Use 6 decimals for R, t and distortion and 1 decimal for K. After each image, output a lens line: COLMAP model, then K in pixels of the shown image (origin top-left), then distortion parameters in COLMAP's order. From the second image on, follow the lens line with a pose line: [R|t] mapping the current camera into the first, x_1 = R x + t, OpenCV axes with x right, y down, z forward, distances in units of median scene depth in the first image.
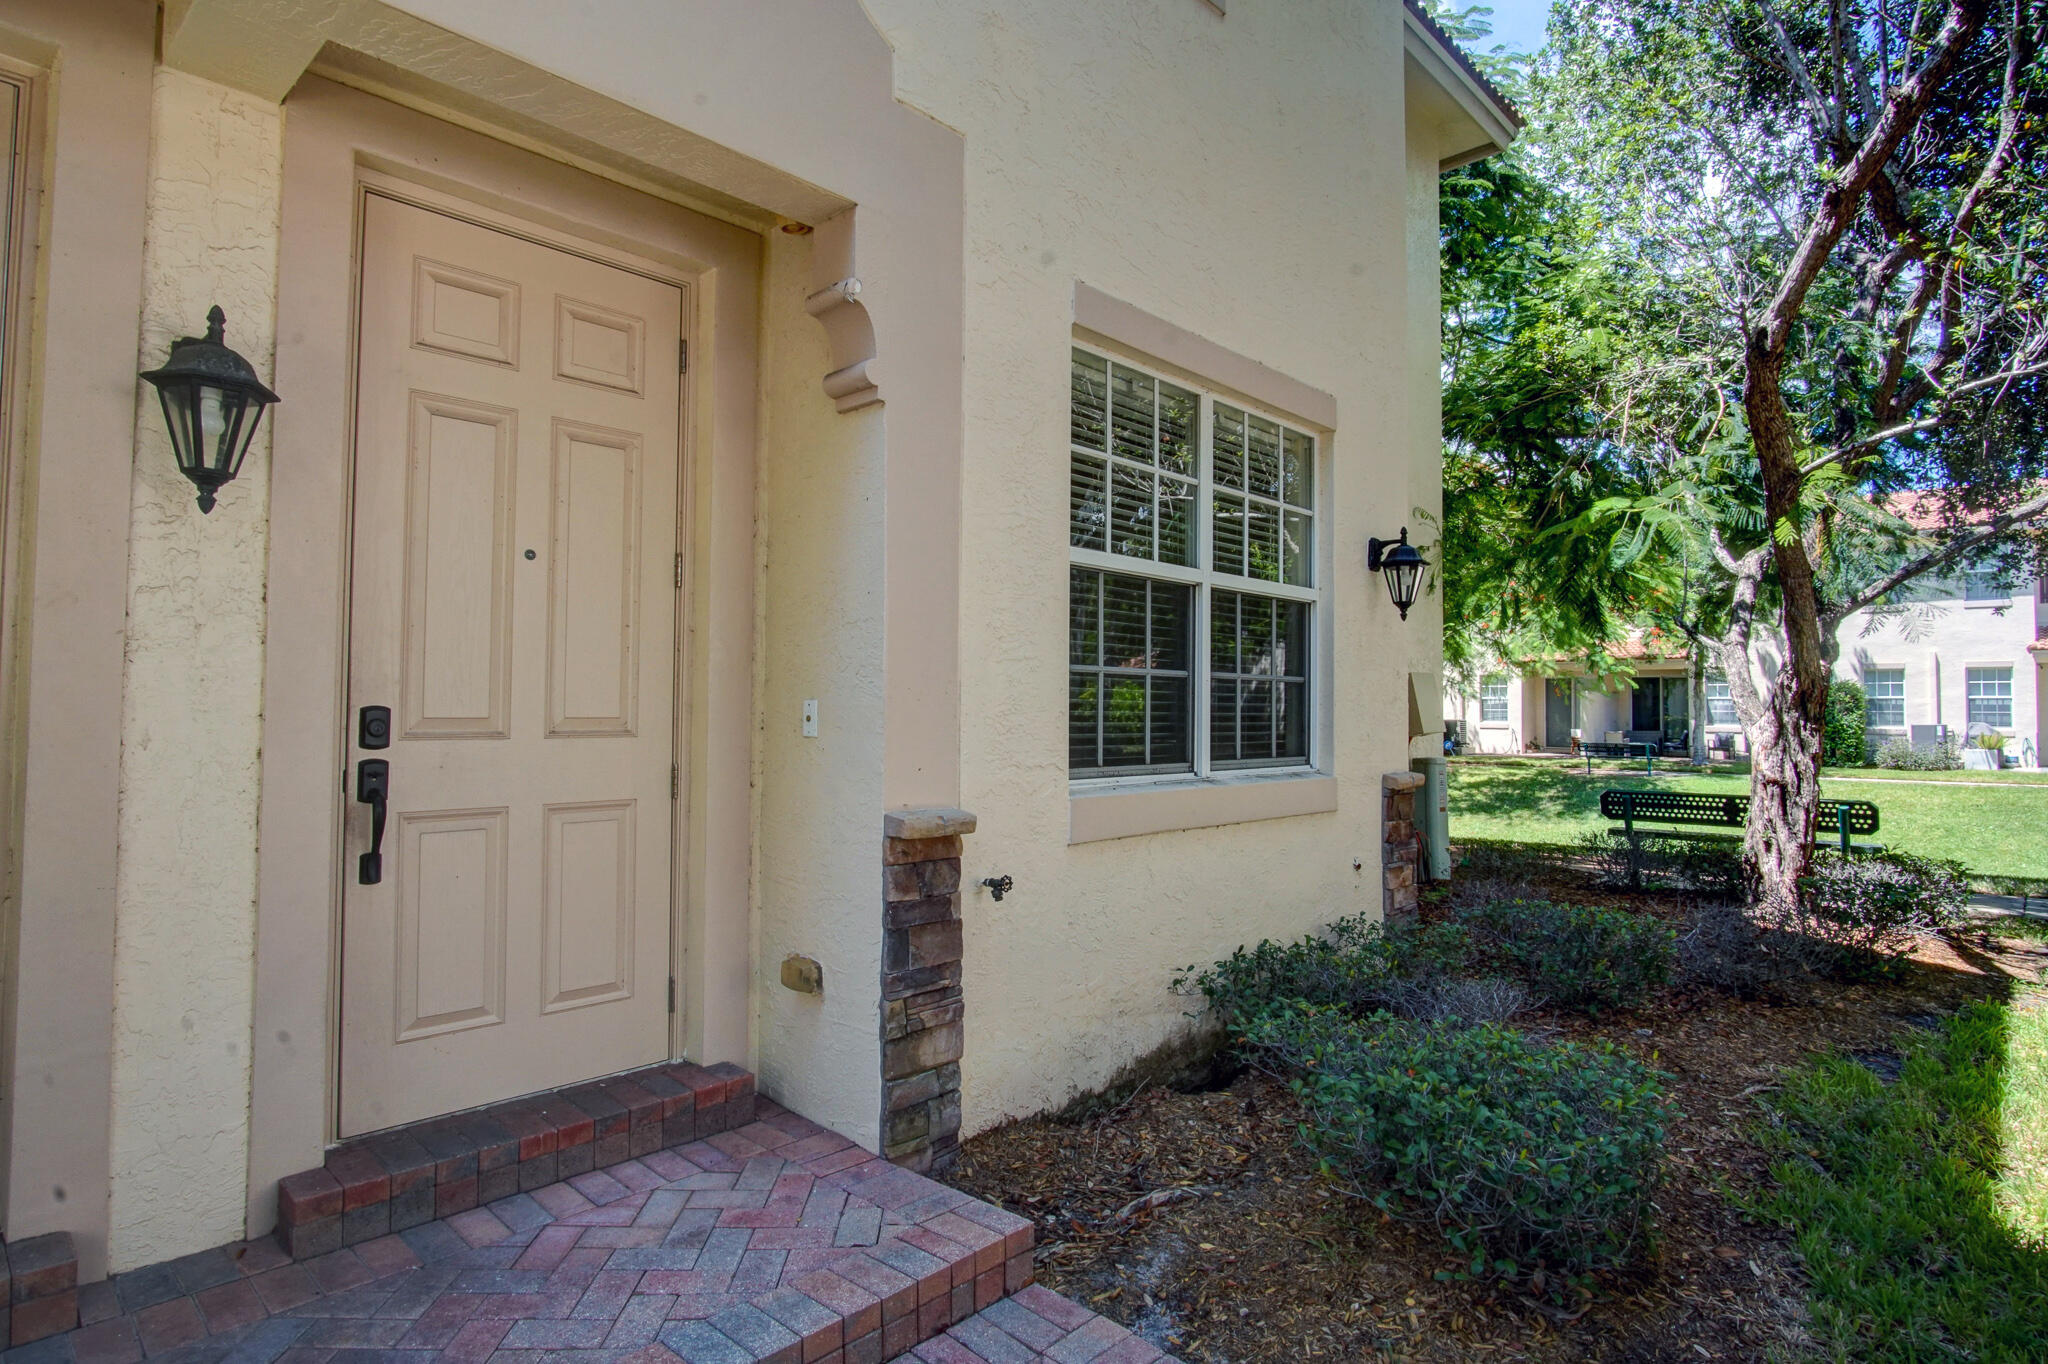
lens RADIAL K [[1097.7, 0, 1024.0], [0, 1097.7, 682.0], [0, 0, 1]] dist [-0.024720, 0.002822]
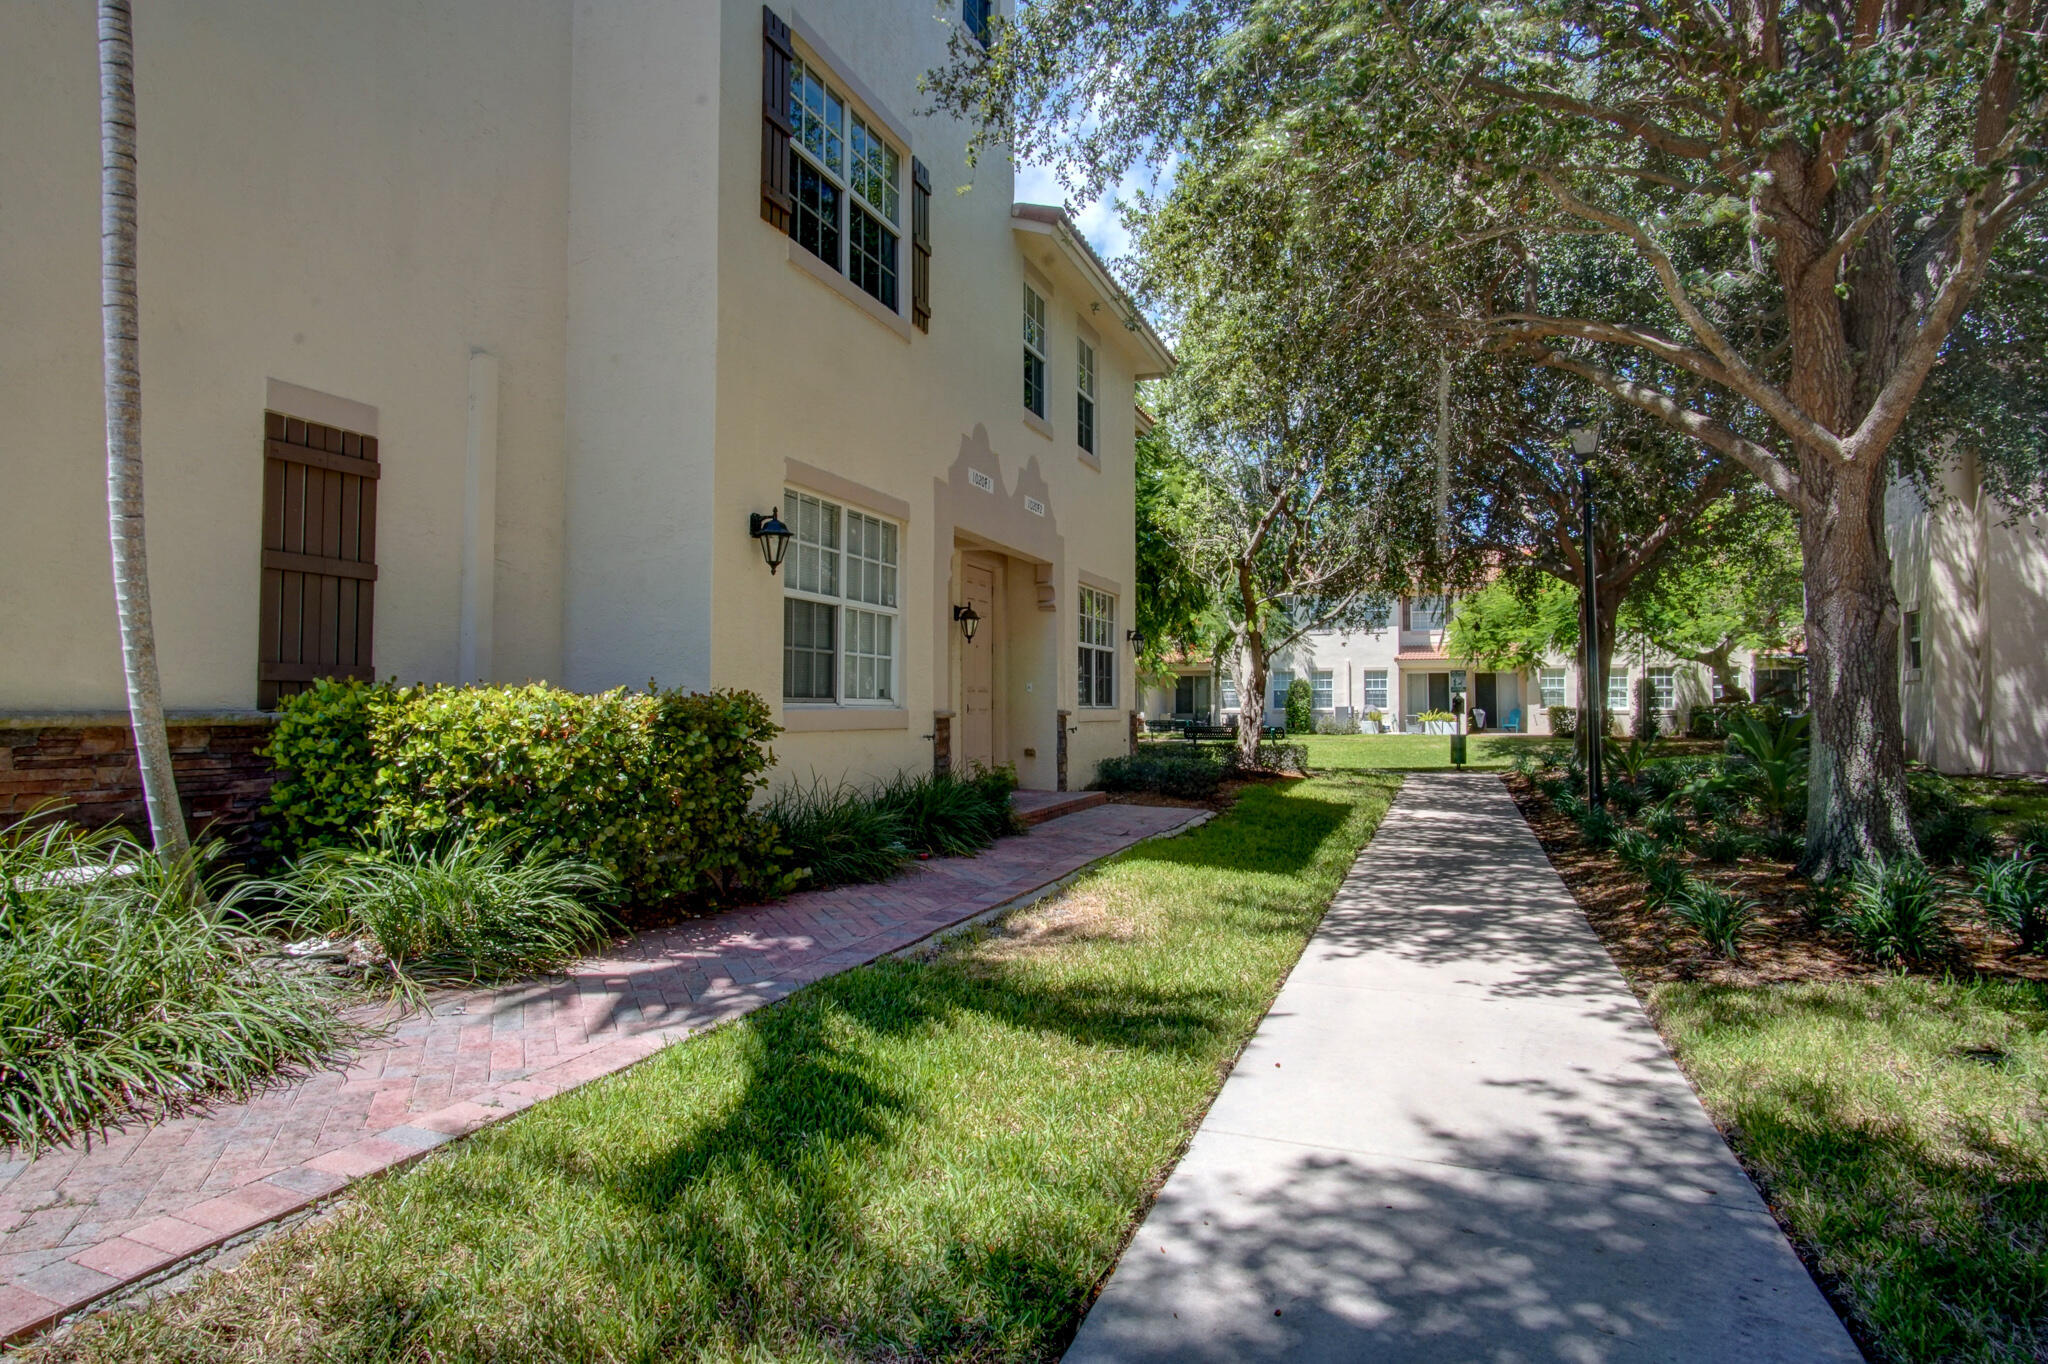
lens RADIAL K [[1090.2, 0, 1014.9], [0, 1090.2, 675.4], [0, 0, 1]] dist [-0.025458, -0.018619]
pose [[0.930615, 0.004498, 0.365971, -0.202551], [-0.003790, 0.999989, -0.002654, -0.000034], [-0.365979, 0.001082, 0.930623, -0.316843]]
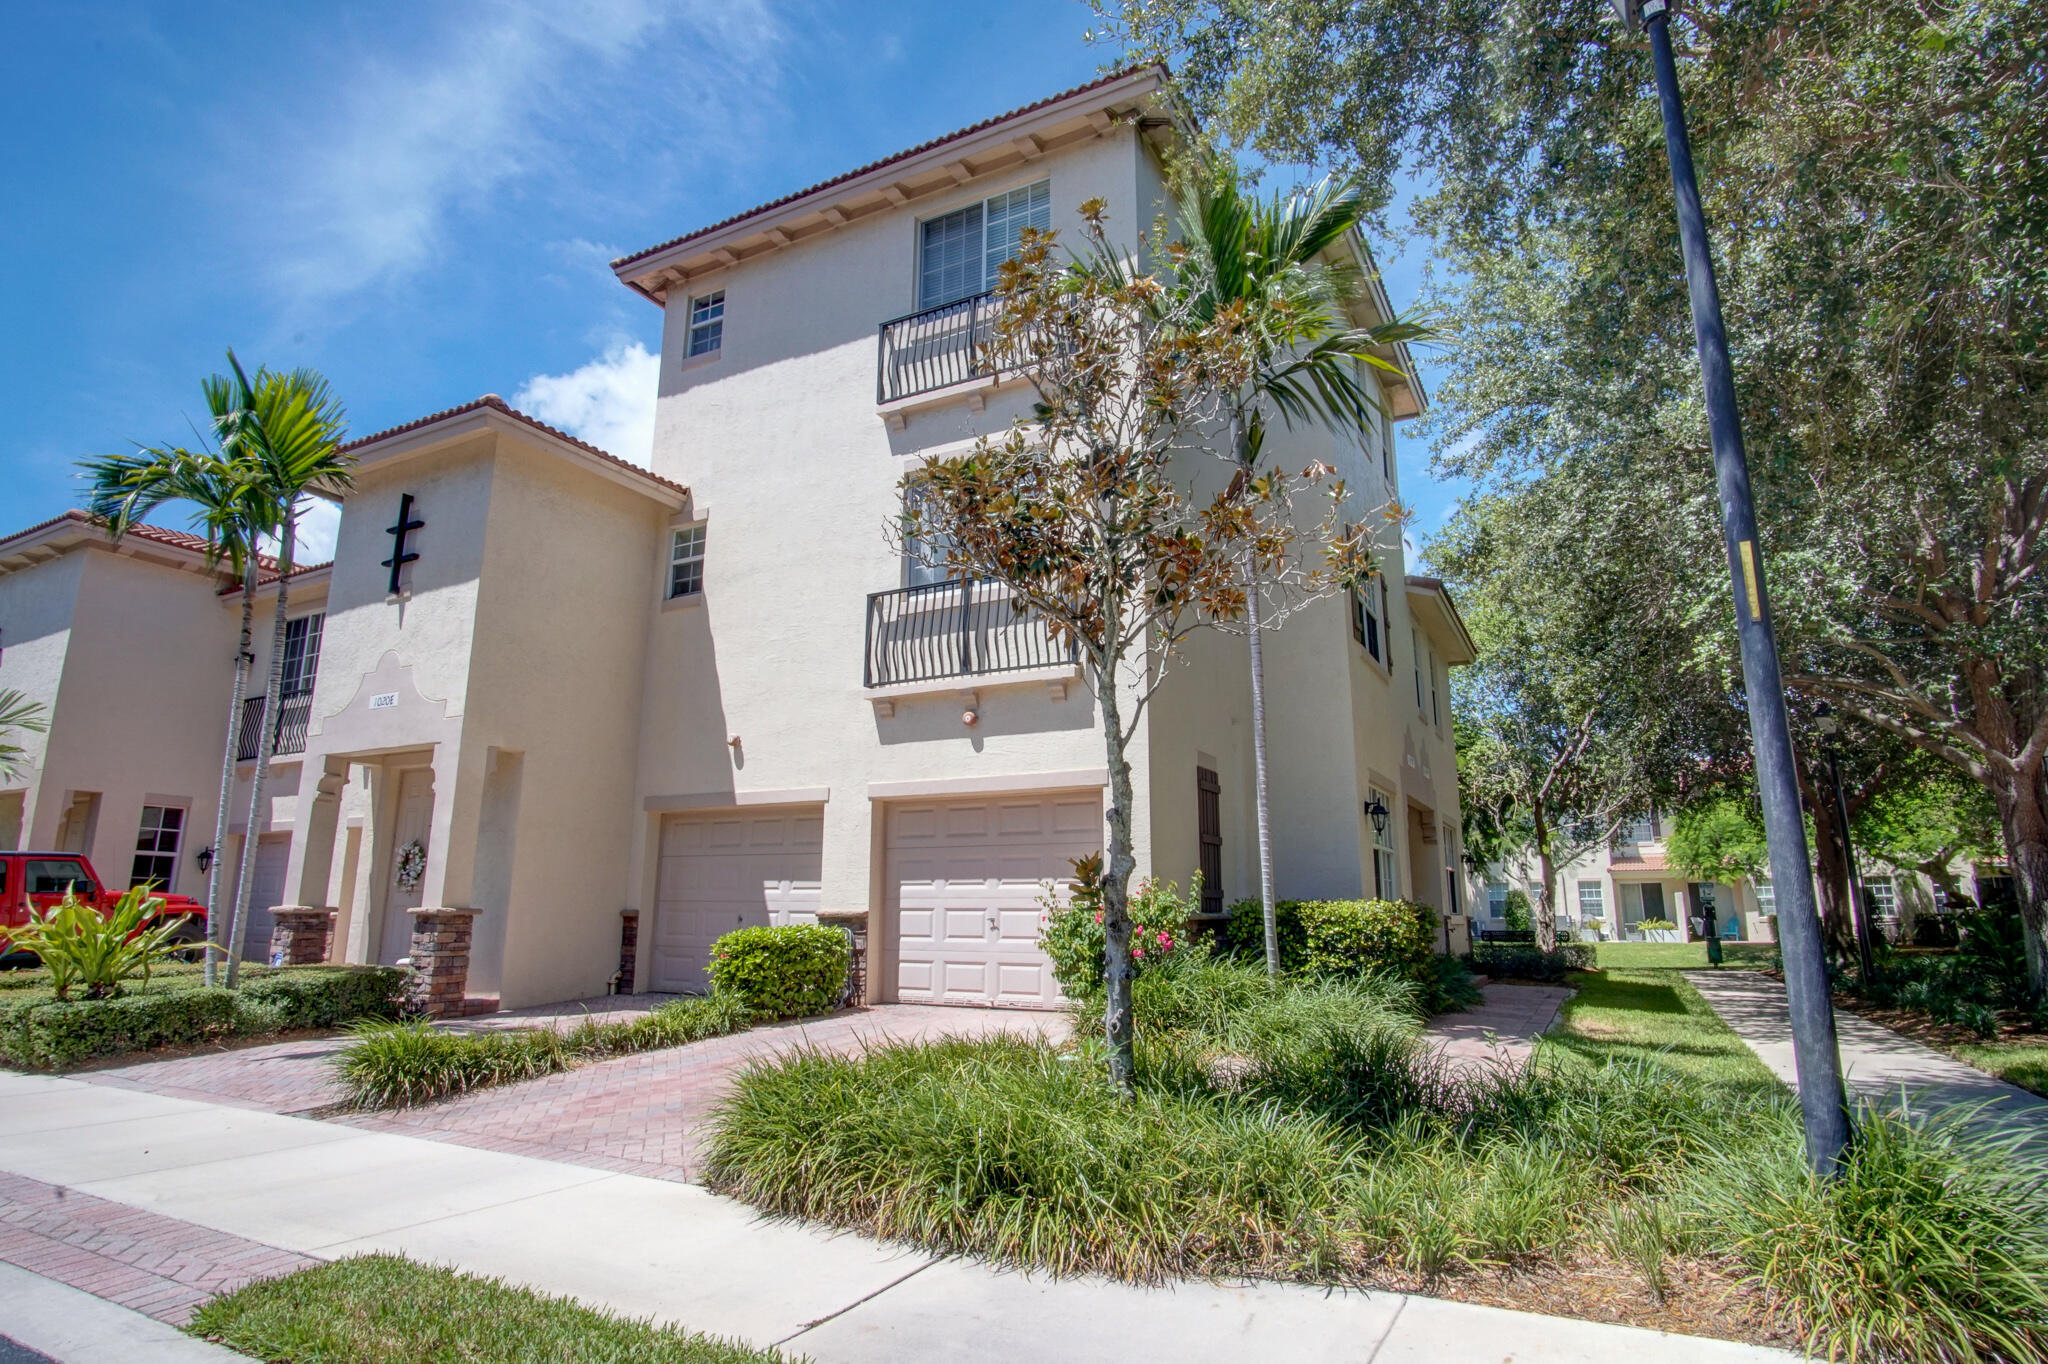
lens RADIAL K [[1097.7, 0, 1024.0], [0, 1097.7, 682.0], [0, 0, 1]] dist [-0.024720, 0.002822]
pose [[0.965586, 0.049310, 0.255368, -0.437878], [-0.001070, 0.982608, -0.185689, -0.002262], [-0.260083, 0.179025, 0.948845, -0.474996]]
